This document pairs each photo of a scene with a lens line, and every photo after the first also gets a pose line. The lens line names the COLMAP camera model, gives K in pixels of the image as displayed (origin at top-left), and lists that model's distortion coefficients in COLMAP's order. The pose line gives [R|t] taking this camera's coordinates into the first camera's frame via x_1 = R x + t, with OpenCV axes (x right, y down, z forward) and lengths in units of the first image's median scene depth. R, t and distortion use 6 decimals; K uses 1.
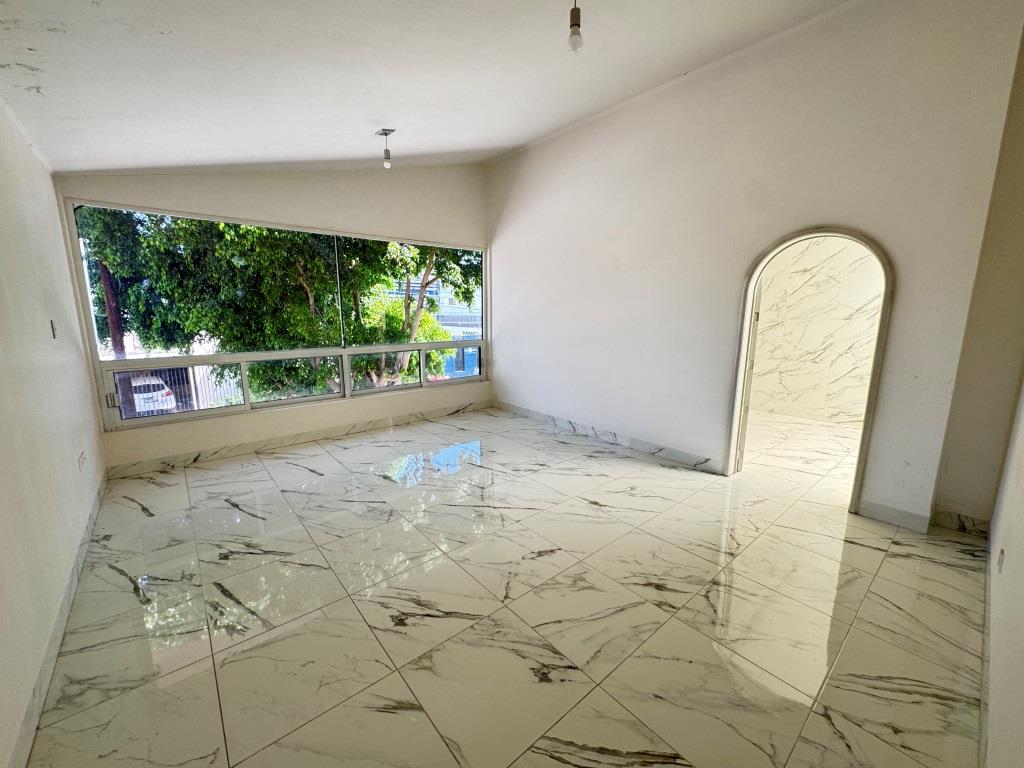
lens RADIAL K [[408.6, 0, 512.9], [0, 408.6, 383.9], [0, 0, 1]] dist [-0.001327, 0.000104]
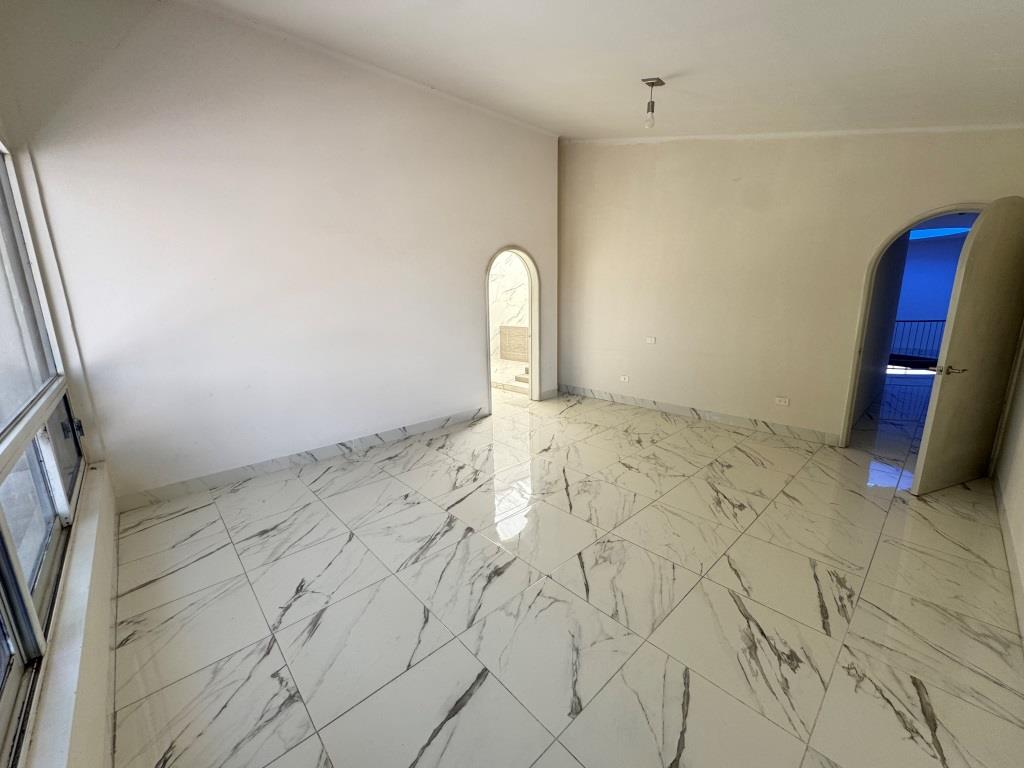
lens RADIAL K [[408.6, 0, 512.9], [0, 408.6, 383.9], [0, 0, 1]] dist [-0.001327, 0.000104]
pose [[-0.045112, -0.208698, 0.976939, -1.161183], [0.197505, 0.956768, 0.213509, -0.223376], [-0.979263, 0.202583, -0.001943, 1.268875]]
